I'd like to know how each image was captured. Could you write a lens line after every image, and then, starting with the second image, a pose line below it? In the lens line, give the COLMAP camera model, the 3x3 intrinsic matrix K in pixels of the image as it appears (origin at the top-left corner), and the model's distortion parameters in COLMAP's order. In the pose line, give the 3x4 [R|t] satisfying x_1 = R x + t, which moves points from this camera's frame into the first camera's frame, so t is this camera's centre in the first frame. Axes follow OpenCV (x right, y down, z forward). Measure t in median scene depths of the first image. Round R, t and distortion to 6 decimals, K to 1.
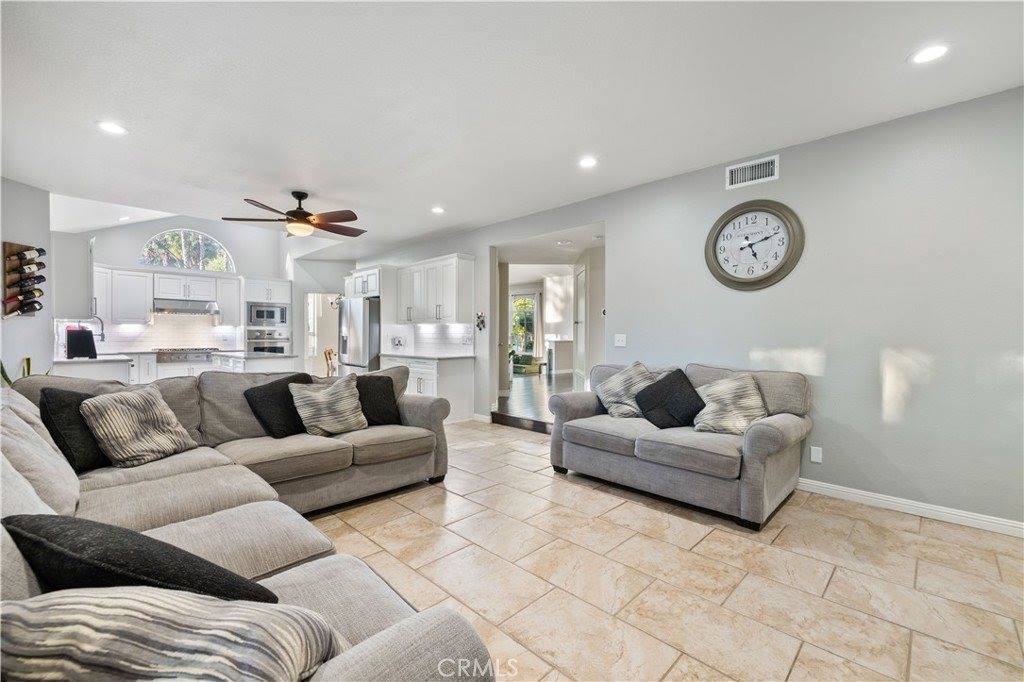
lens RADIAL K [[430.2, 0, 514.6], [0, 430.2, 335.9], [0, 0, 1]] dist [0.002496, 0.000483]
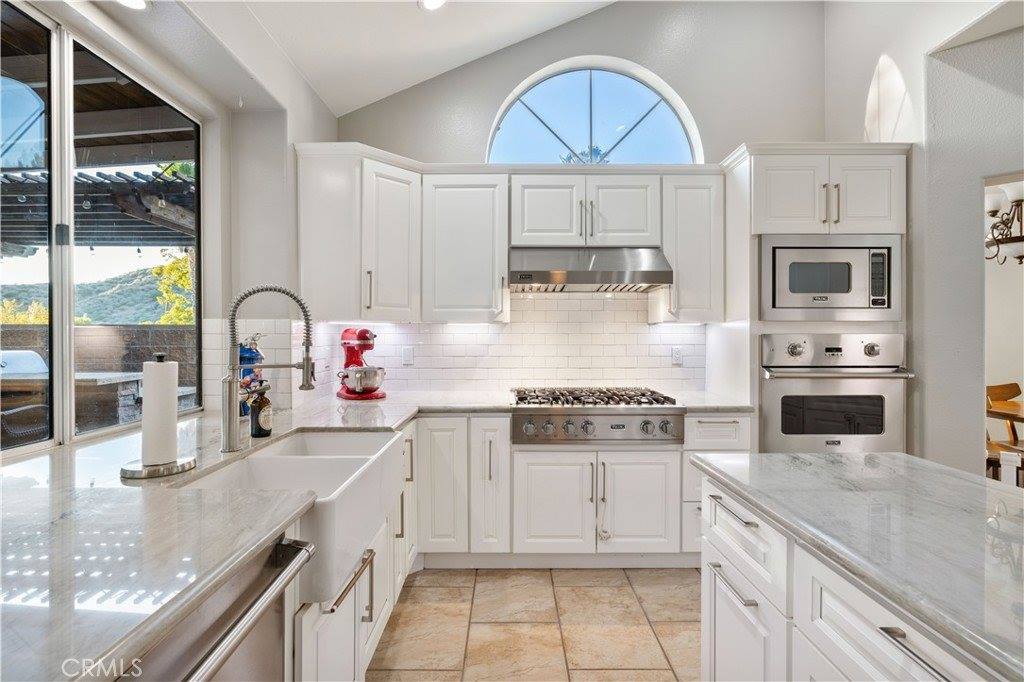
lens RADIAL K [[471.9, 0, 505.5], [0, 471.9, 334.7], [0, 0, 1]] dist [-0.010368, 0.002642]
pose [[0.680642, -0.001604, -0.732614, -0.534200], [0.001709, 0.999998, -0.000601, -0.015155], [0.732614, -0.000843, 0.680644, 0.702214]]
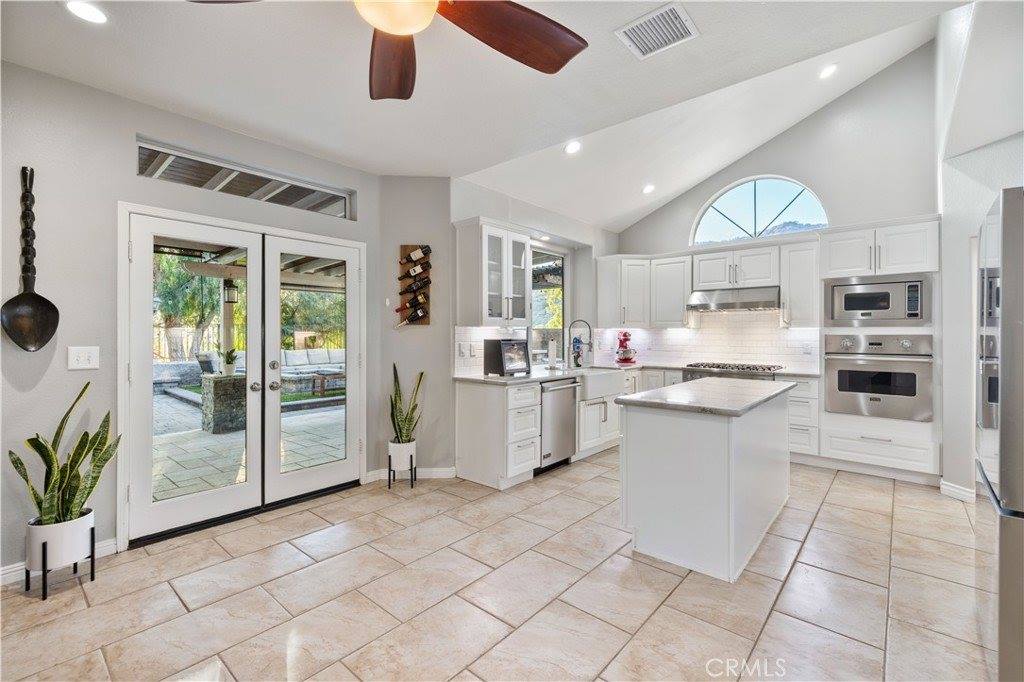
lens RADIAL K [[430.2, 0, 511.0], [0, 430.2, 334.7], [0, 0, 1]] dist [0.002496, 0.000483]
pose [[0.030697, 0.001817, -0.999527, -0.135755], [-0.001726, 0.999997, 0.001764, -0.015633], [0.999527, 0.001671, 0.030700, 0.648555]]
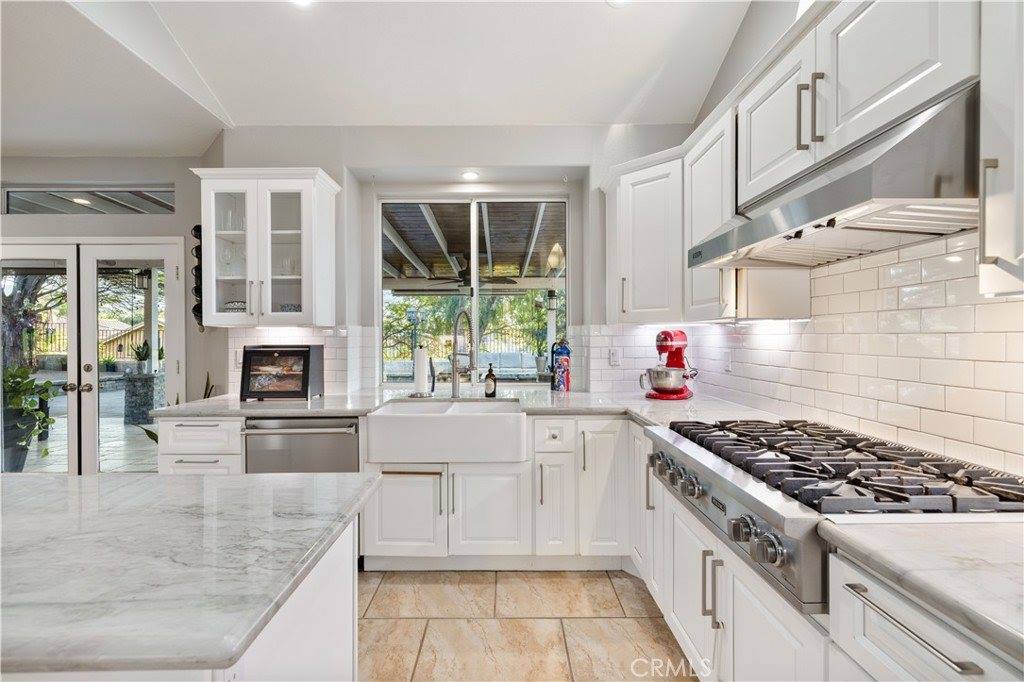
lens RADIAL K [[430.2, 0, 512.4], [0, 430.2, 340.7], [0, 0, 1]] dist [0.002496, 0.000483]
pose [[-0.718879, 0.006678, -0.695103, -0.551416], [0.002481, 0.999972, 0.007041, -0.014668], [0.695131, 0.003337, -0.718876, 1.034735]]
